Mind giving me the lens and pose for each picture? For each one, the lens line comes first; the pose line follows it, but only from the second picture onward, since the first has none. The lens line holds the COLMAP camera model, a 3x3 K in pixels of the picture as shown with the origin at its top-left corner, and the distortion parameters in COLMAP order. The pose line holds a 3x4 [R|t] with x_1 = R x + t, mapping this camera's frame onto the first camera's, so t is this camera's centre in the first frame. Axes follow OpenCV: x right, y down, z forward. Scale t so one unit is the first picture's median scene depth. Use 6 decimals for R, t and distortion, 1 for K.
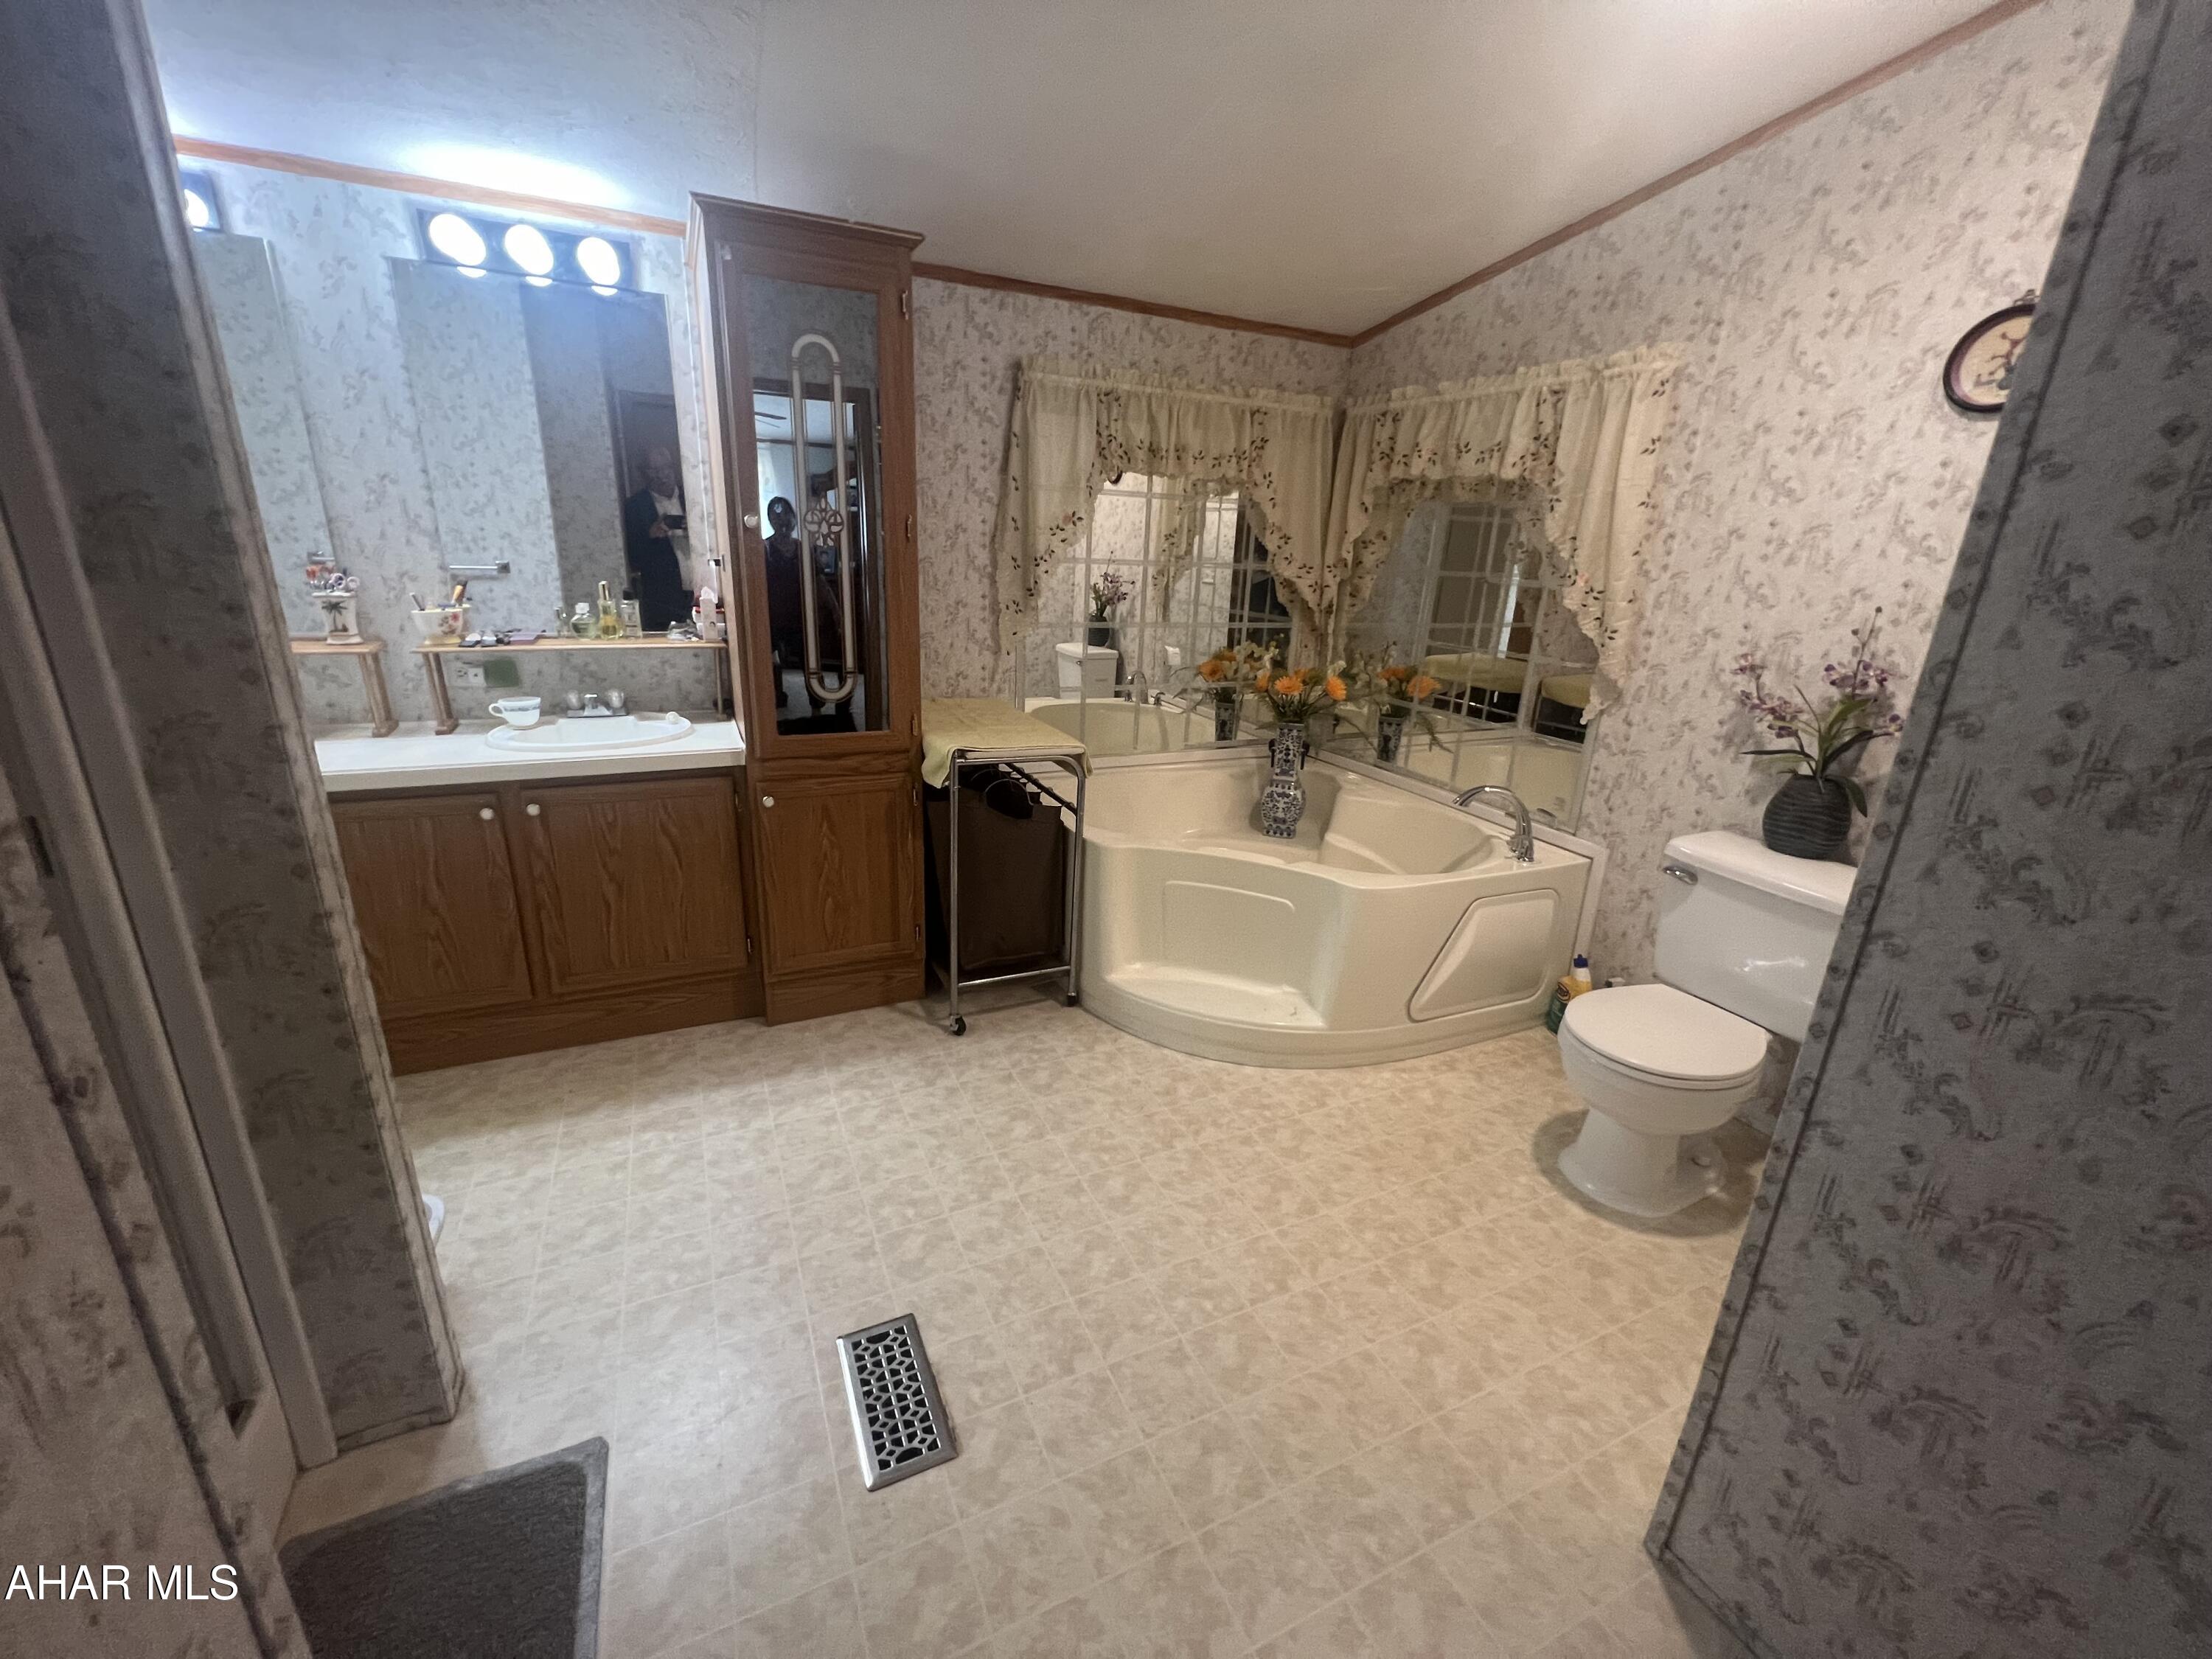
lens RADIAL K [[887.9, 0, 1101.7], [0, 887.9, 829.8], [0, 0, 1]] dist [-0.000195, 0.000131]
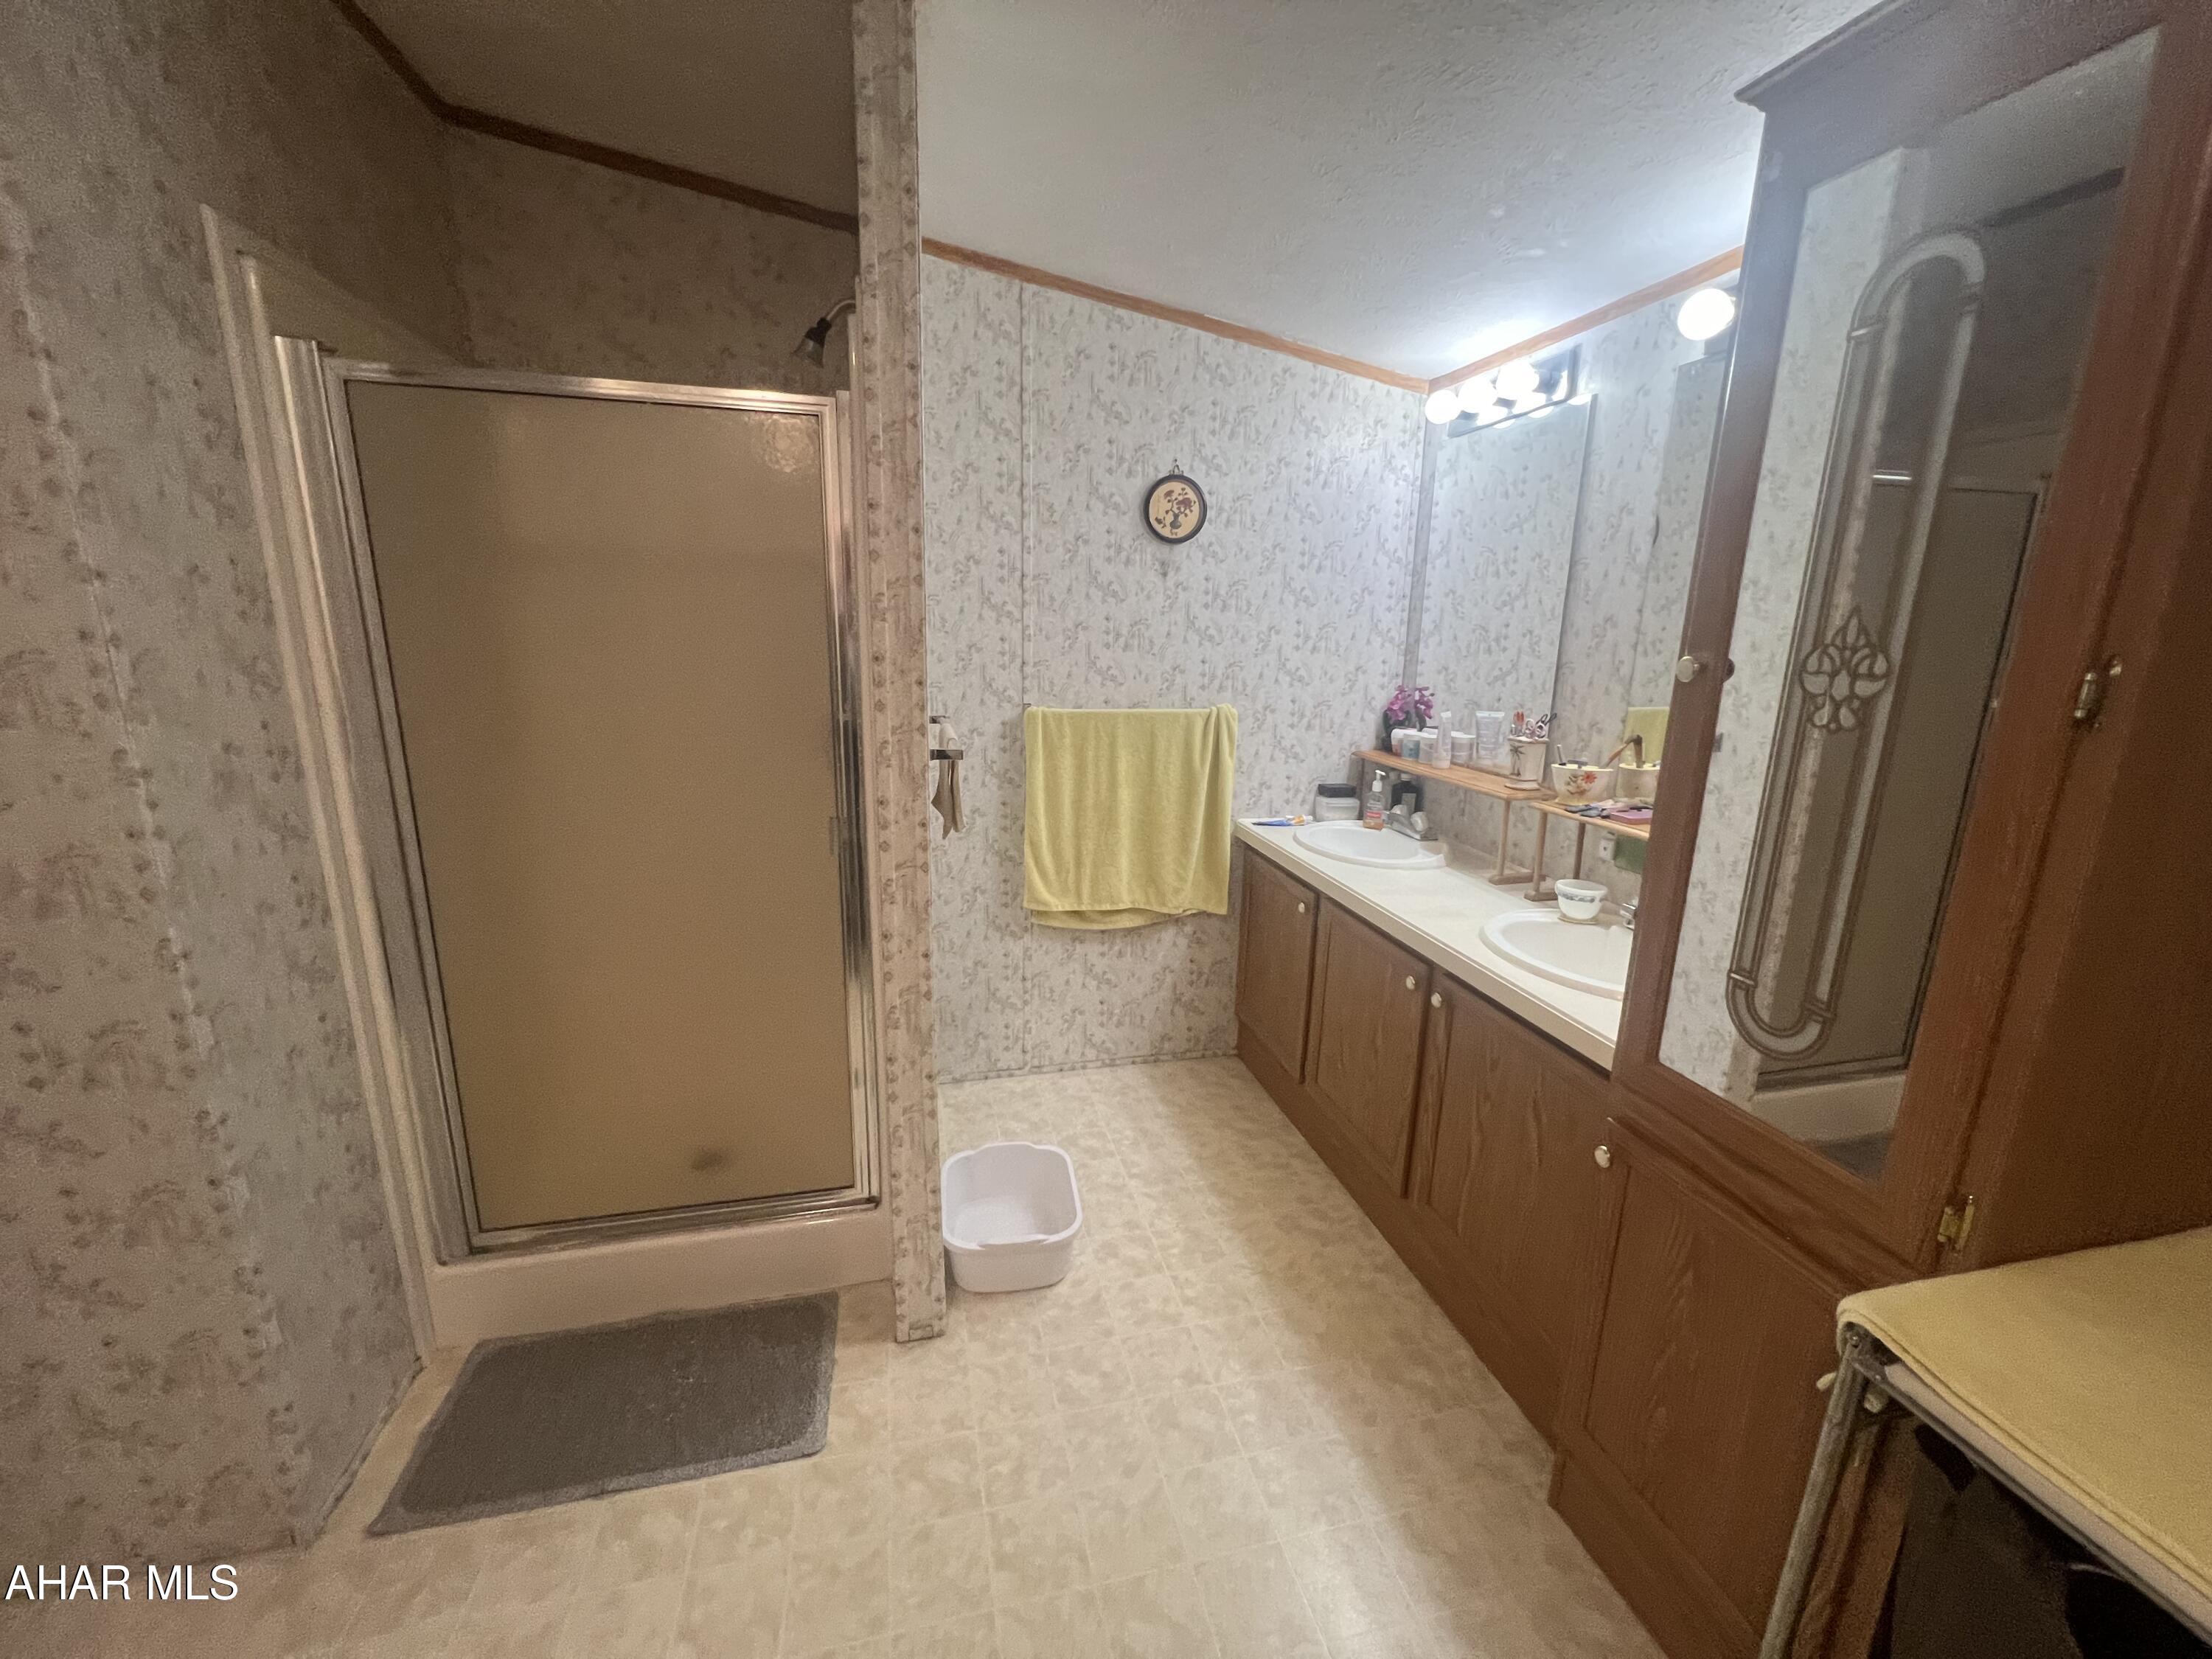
lens RADIAL K [[887.9, 0, 1101.7], [0, 887.9, 829.8], [0, 0, 1]] dist [-0.000195, 0.000131]
pose [[-0.202461, 0.179062, -0.962781, 0.192867], [-0.323495, 0.915722, 0.238337, -0.259314], [0.924316, 0.359709, -0.127473, 0.739569]]
